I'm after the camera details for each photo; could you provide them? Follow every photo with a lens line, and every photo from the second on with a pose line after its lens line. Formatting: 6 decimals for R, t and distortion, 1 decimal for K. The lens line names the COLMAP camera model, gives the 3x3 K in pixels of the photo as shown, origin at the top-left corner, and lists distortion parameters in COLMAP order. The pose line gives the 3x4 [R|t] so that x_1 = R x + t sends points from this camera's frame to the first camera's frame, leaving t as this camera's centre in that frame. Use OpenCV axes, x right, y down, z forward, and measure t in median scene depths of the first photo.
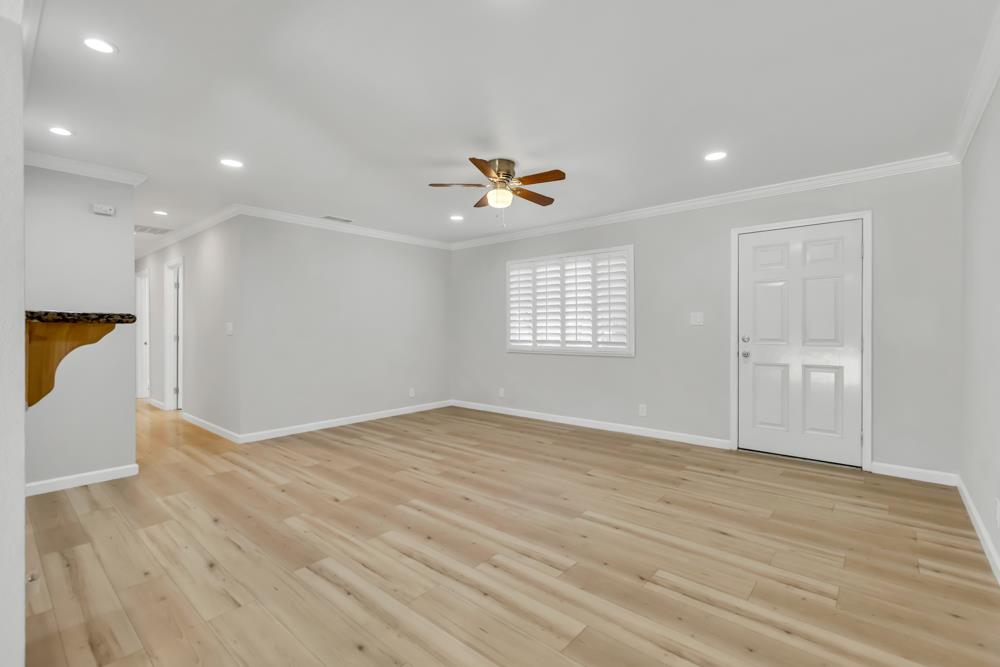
lens RADIAL K [[444.1, 0, 500.0], [0, 444.1, 333.5], [0, 0, 1]] dist [-0.000368, 0.000035]
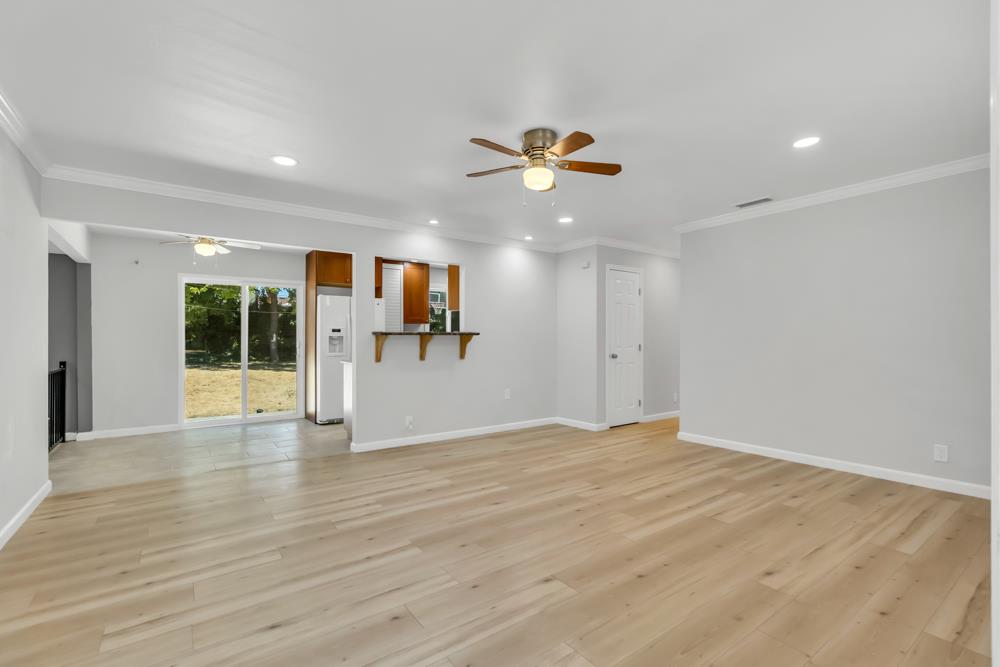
lens RADIAL K [[449.0, 0, 508.7], [0, 449.0, 339.1], [0, 0, 1]] dist [0.003293, 0.000450]
pose [[-0.213456, 0.000038, -0.976953, 0.955053], [-0.007442, 0.999971, 0.001665, -0.003669], [0.976924, 0.007626, -0.213449, 1.290508]]
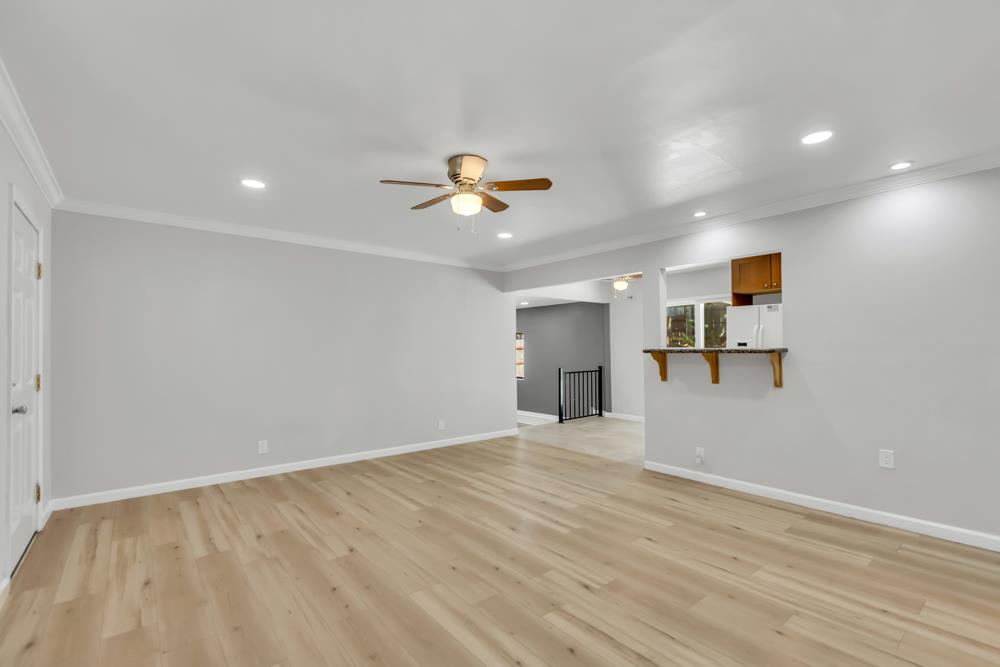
lens RADIAL K [[449.0, 0, 508.7], [0, 449.0, 339.1], [0, 0, 1]] dist [0.003293, 0.000450]
pose [[-0.988368, 0.011043, 0.151680, -0.231484], [0.009667, 0.999905, -0.009809, -0.047128], [-0.151774, -0.008228, -0.988381, 2.083691]]
